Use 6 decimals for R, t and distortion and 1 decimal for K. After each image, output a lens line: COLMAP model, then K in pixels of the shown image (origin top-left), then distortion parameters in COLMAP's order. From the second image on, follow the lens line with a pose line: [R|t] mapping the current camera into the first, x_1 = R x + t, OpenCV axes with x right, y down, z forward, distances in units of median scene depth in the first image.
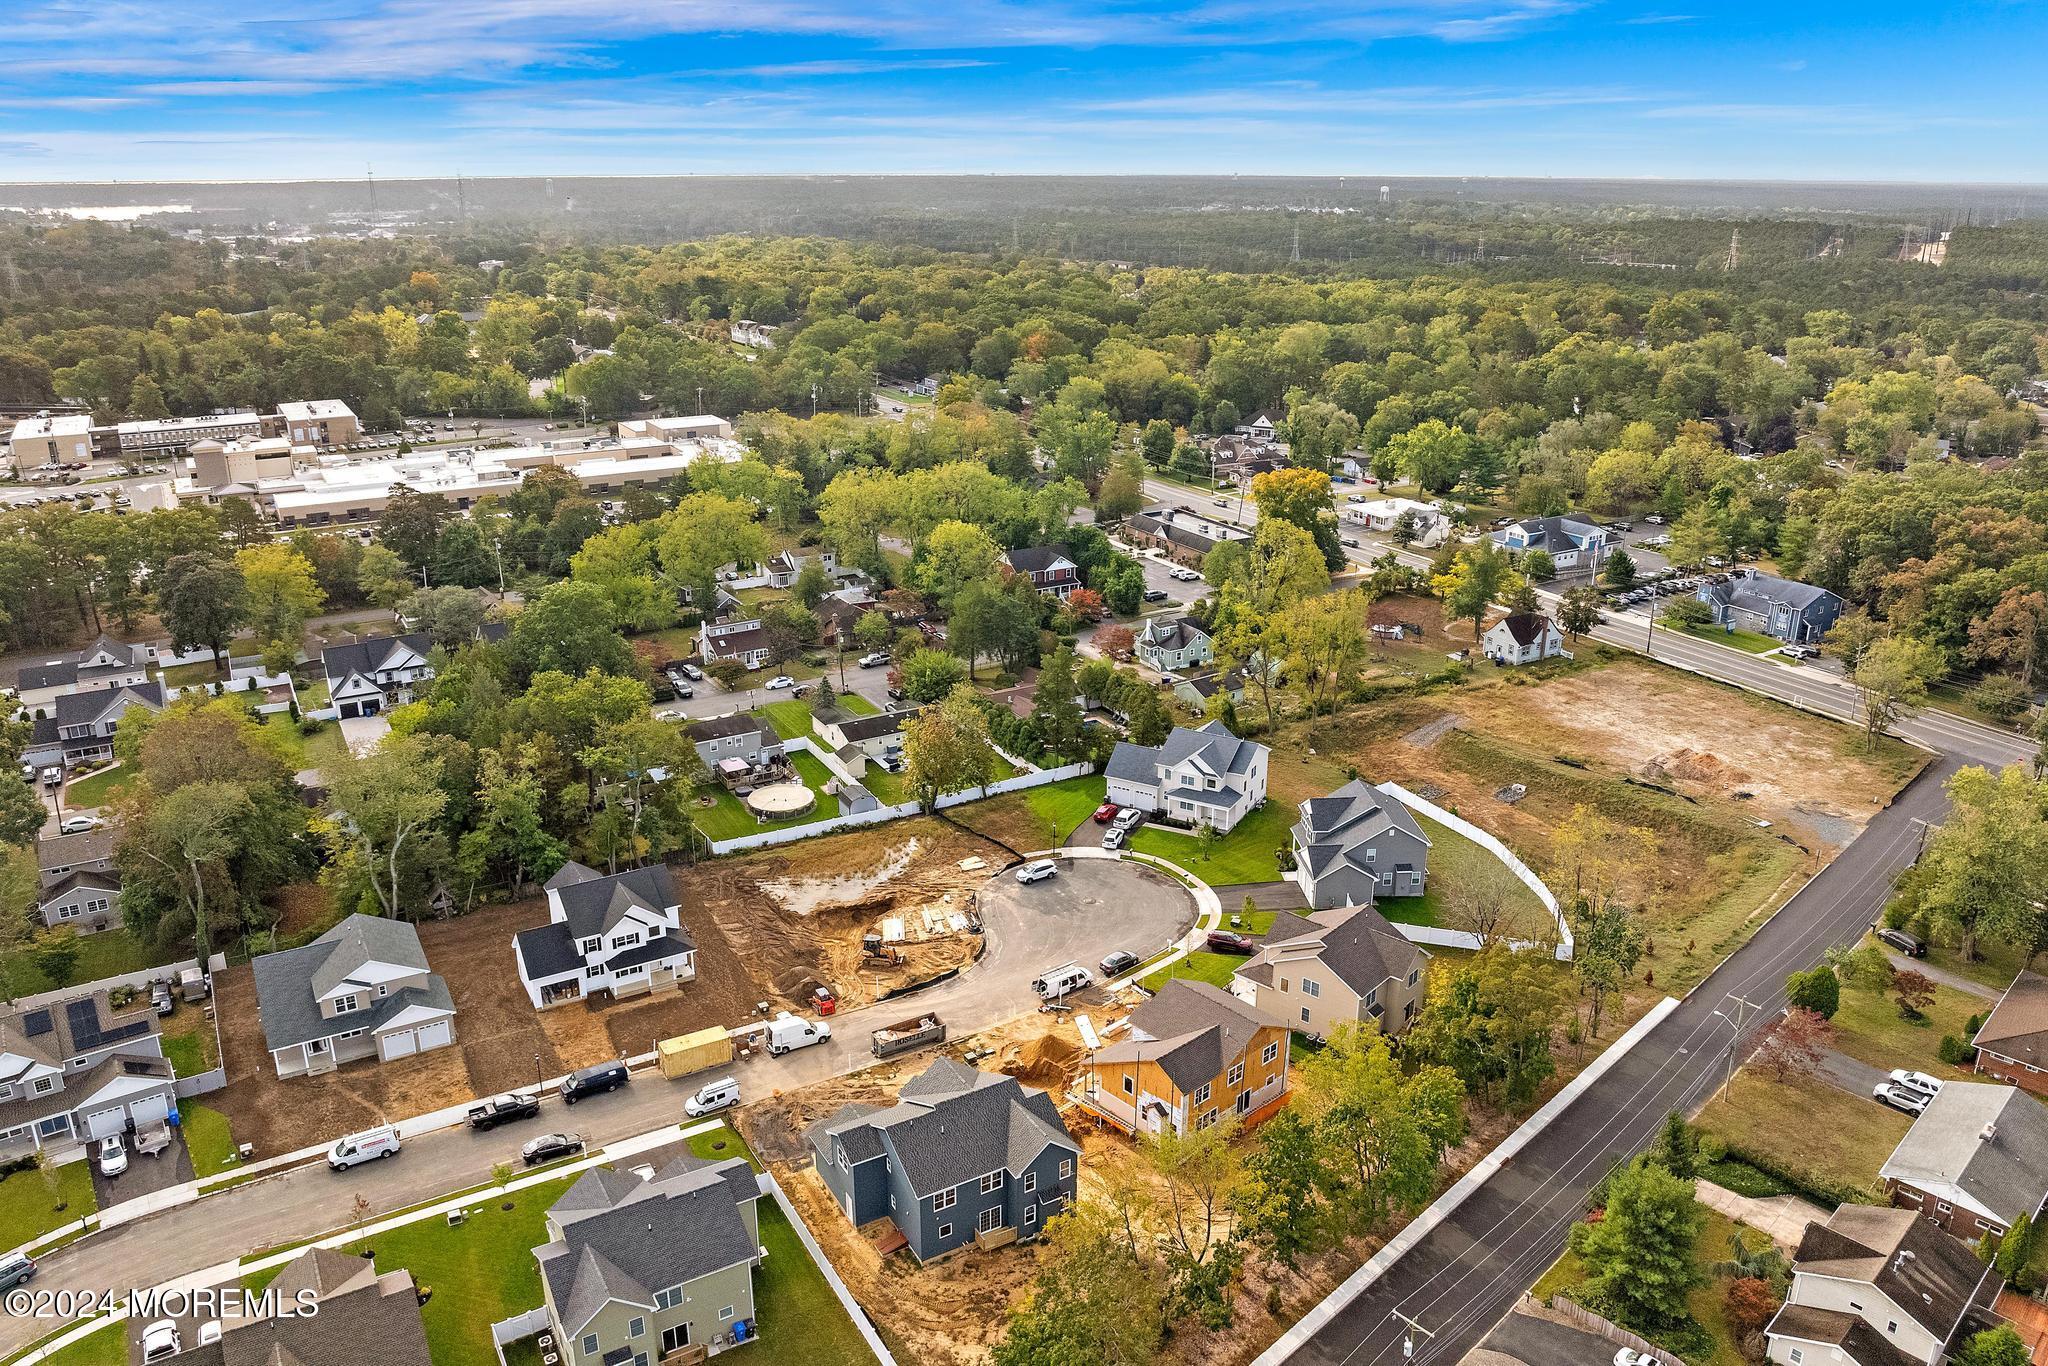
lens RADIAL K [[1452.5, 0, 1035.2], [0, 1452.5, 682.3], [0, 0, 1]] dist [-0.038595, -0.005726]
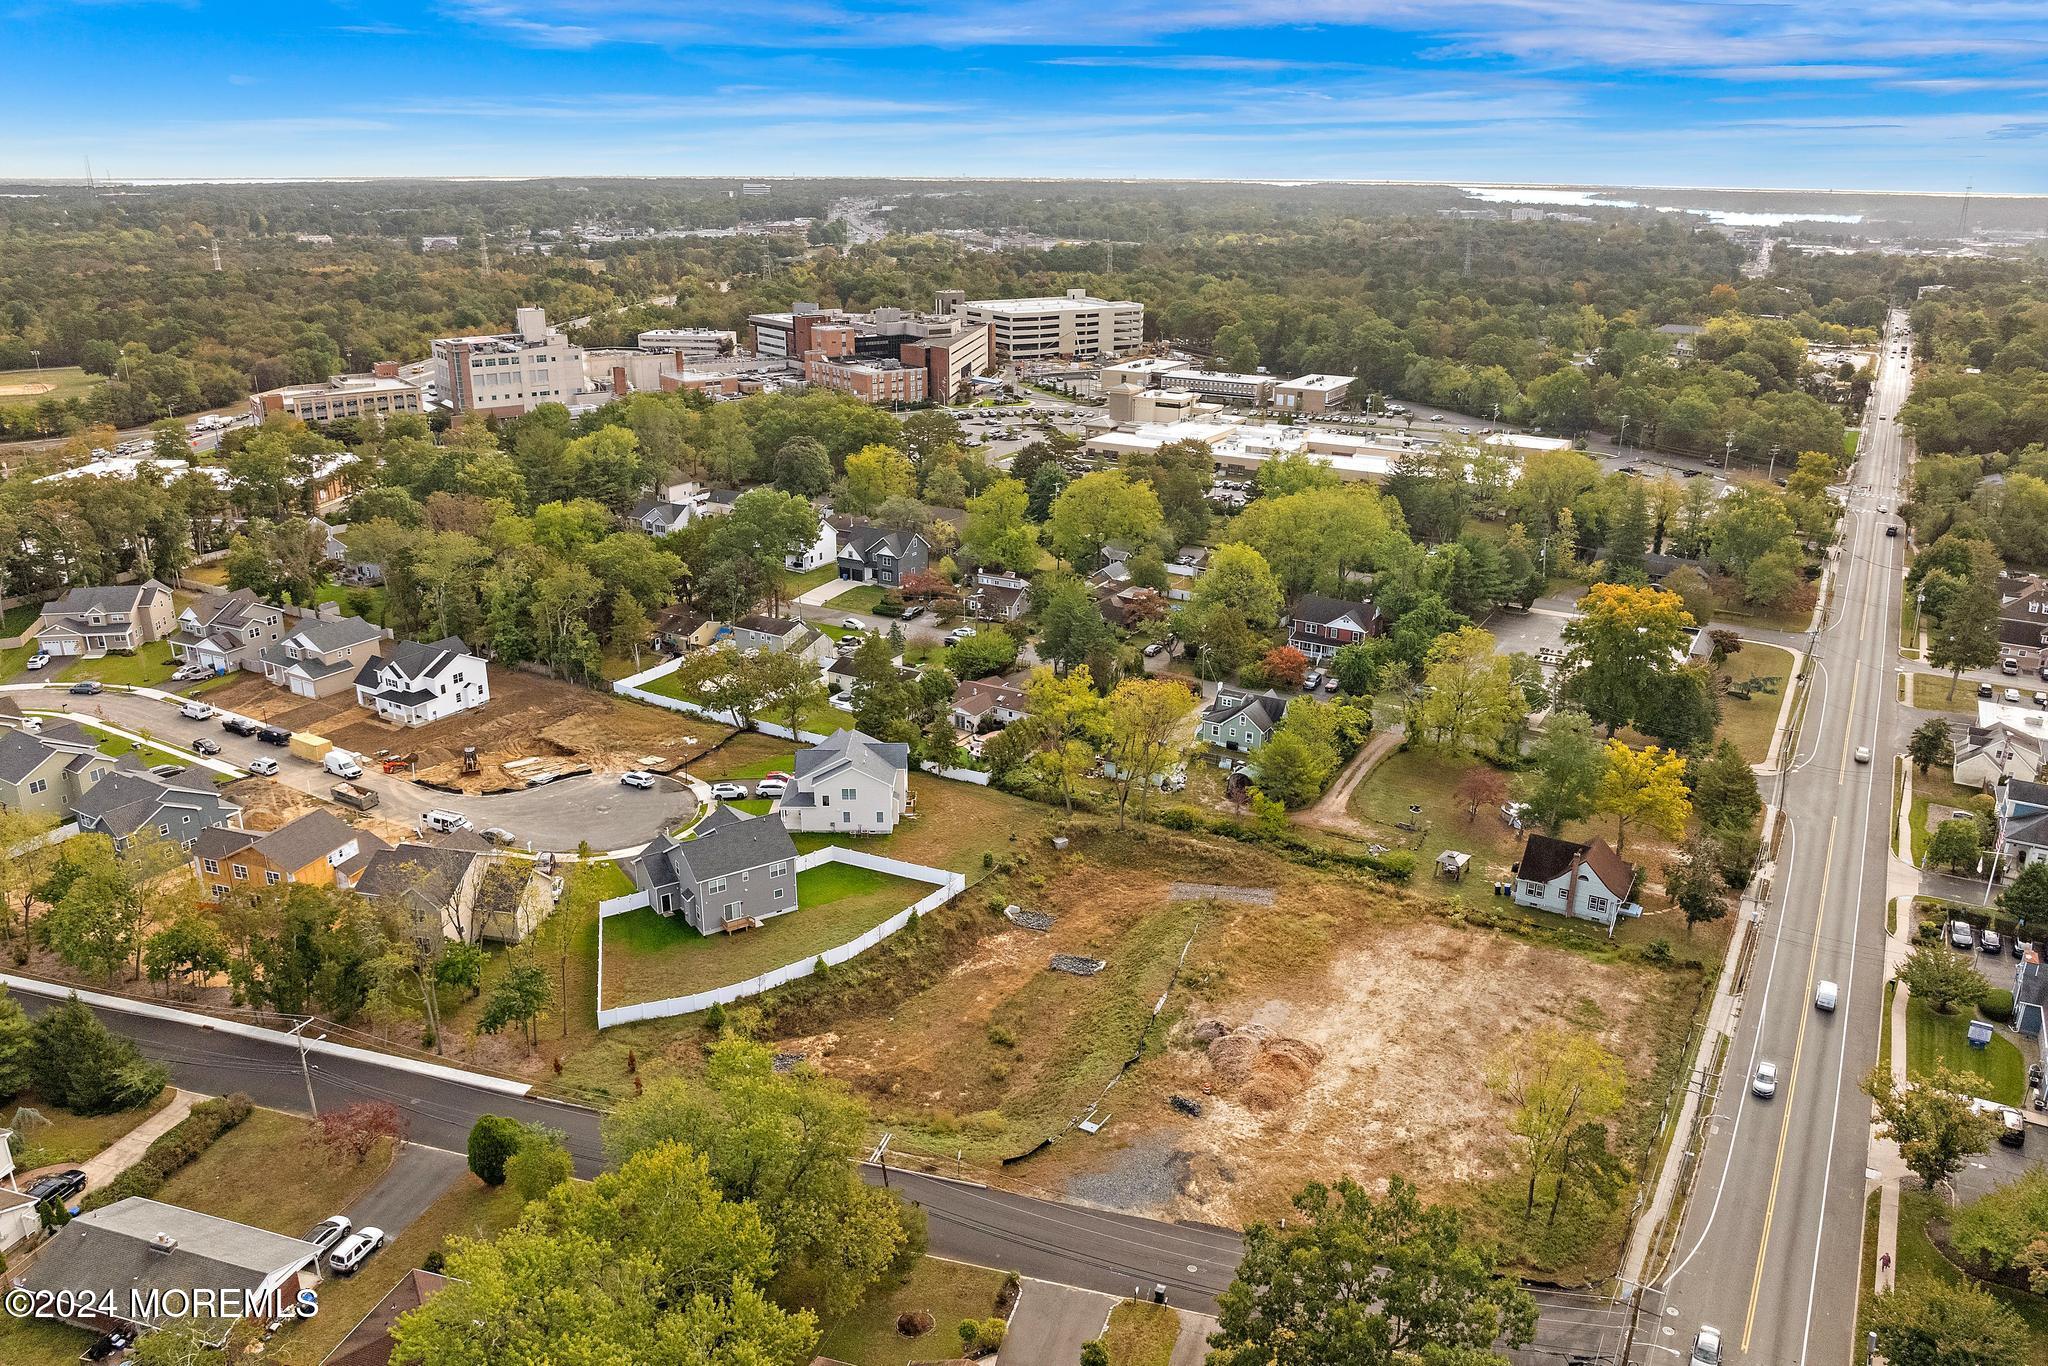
lens RADIAL K [[1452.5, 0, 1035.2], [0, 1452.5, 682.3], [0, 0, 1]] dist [-0.038595, -0.005726]
pose [[0.479018, 0.294676, -0.826866, 1.294021], [-0.285360, 0.943082, 0.170778, -0.275246], [0.830128, 0.154148, 0.535842, 0.750084]]
